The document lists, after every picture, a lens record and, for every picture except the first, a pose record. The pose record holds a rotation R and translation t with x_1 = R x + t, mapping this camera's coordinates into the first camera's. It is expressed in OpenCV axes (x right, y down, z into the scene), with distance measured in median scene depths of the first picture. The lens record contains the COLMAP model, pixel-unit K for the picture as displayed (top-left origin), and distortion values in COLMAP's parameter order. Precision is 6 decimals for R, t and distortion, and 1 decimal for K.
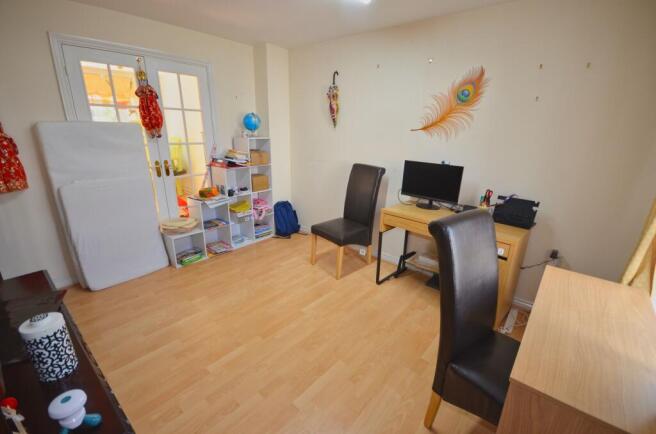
lens RADIAL K [[285.4, 0, 333.0], [0, 285.4, 219.3], [0, 0, 1]] dist [0.016378, -0.016796]
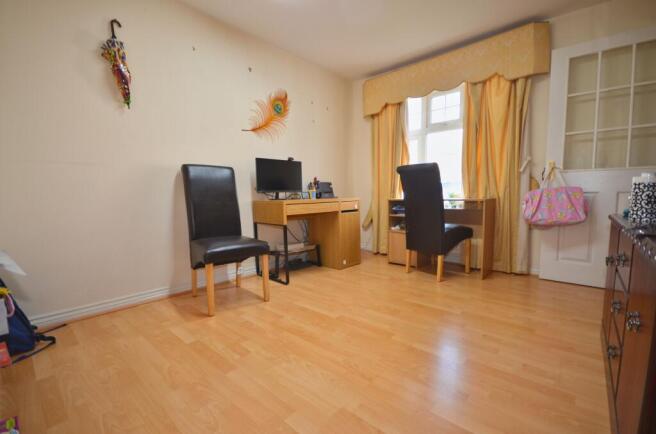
lens RADIAL K [[285.4, 0, 333.0], [0, 285.4, 219.3], [0, 0, 1]] dist [0.016378, -0.016796]
pose [[0.018809, -0.120896, 0.992487, -0.813195], [0.314486, 0.942994, 0.108907, -0.030202], [-0.949076, 0.310074, 0.055757, 0.811827]]
